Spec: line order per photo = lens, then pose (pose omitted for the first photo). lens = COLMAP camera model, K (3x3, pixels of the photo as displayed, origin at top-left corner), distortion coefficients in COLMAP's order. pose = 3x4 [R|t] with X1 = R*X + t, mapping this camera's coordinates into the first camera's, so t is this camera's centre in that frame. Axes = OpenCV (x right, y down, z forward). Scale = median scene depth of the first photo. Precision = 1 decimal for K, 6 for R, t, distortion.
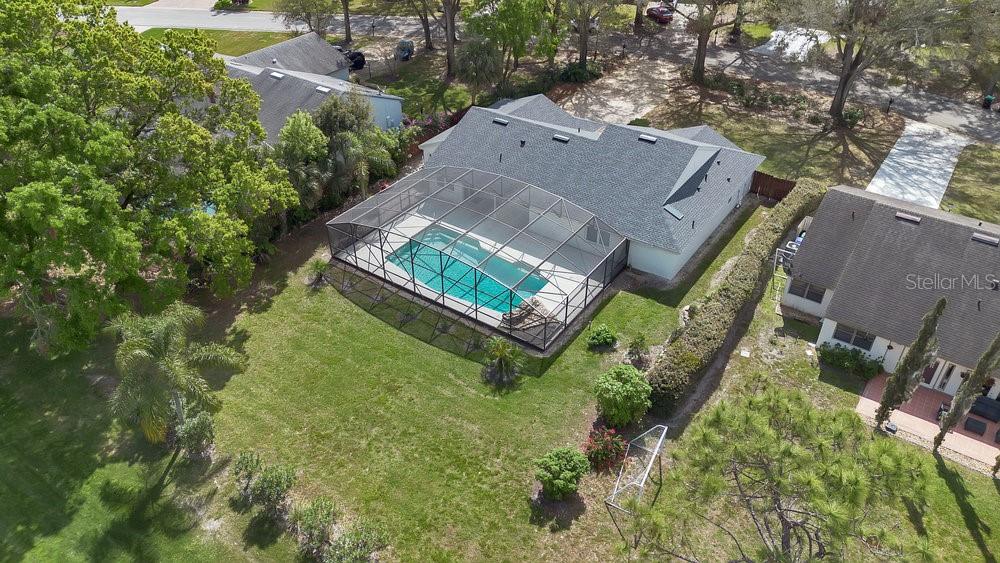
lens RADIAL K [[709.8, 0, 500.0], [0, 709.8, 281.5], [0, 0, 1]] dist [0.047758, -0.001312]
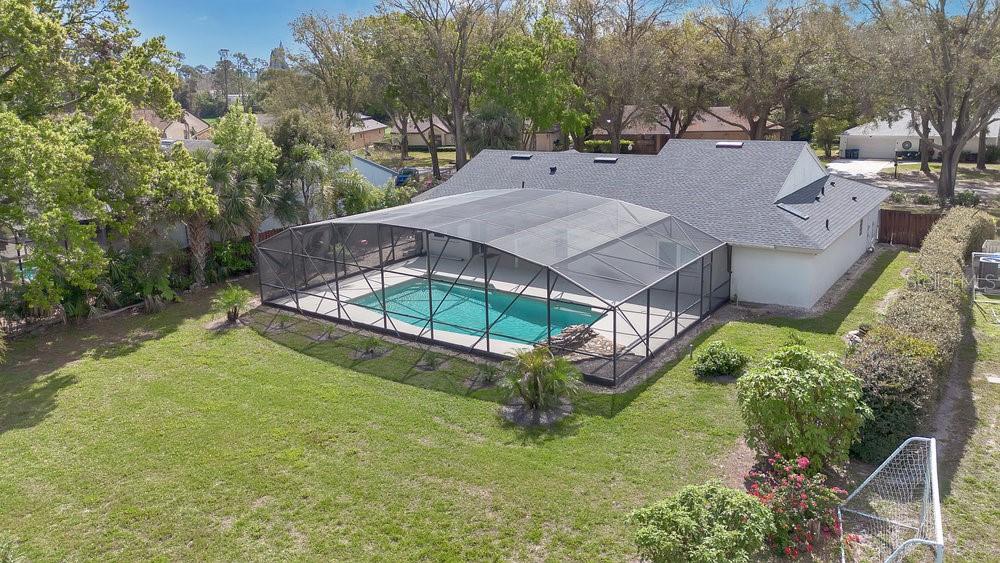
lens RADIAL K [[699.2, 0, 513.1], [0, 699.2, 280.6], [0, 0, 1]] dist [0.023350, -0.002392]
pose [[0.999741, -0.022460, -0.003664, -0.010151], [0.018839, 0.907134, -0.420421, 0.241212], [0.012766, 0.420243, 0.907322, 0.478805]]
